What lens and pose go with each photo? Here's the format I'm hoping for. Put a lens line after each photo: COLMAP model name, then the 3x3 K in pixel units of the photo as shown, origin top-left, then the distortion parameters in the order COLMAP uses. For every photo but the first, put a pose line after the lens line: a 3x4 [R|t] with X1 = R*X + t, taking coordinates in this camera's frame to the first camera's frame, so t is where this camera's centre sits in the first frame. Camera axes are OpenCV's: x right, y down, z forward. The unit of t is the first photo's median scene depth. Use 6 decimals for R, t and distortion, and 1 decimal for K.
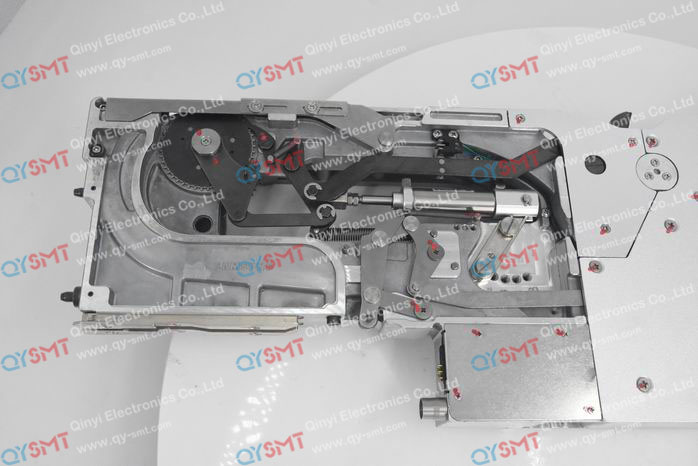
lens RADIAL K [[726.3, 0, 349.0], [0, 726.3, 233.0], [0, 0, 1]] dist [0.025720, 0.021157]
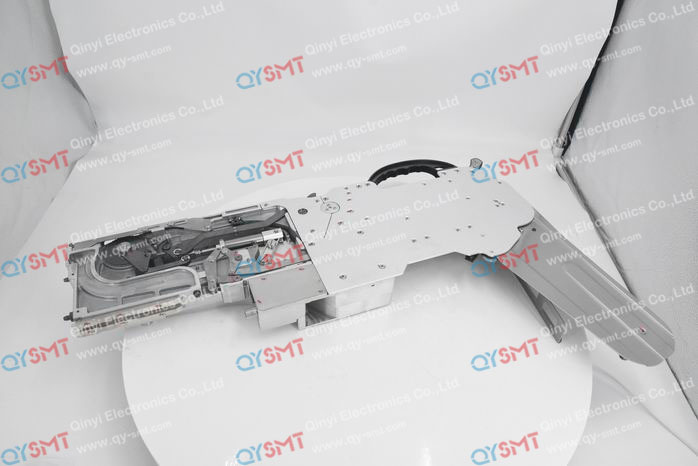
lens RADIAL K [[580.6, 0, 349.0], [0, 580.6, 233.0], [0, 0, 1]] dist [-0.001679, -0.000580]
pose [[0.942385, -0.273731, 0.192307, 0.111911], [0.331171, 0.844633, -0.420620, 0.771710], [-0.047292, 0.460073, 0.886621, -0.569538]]
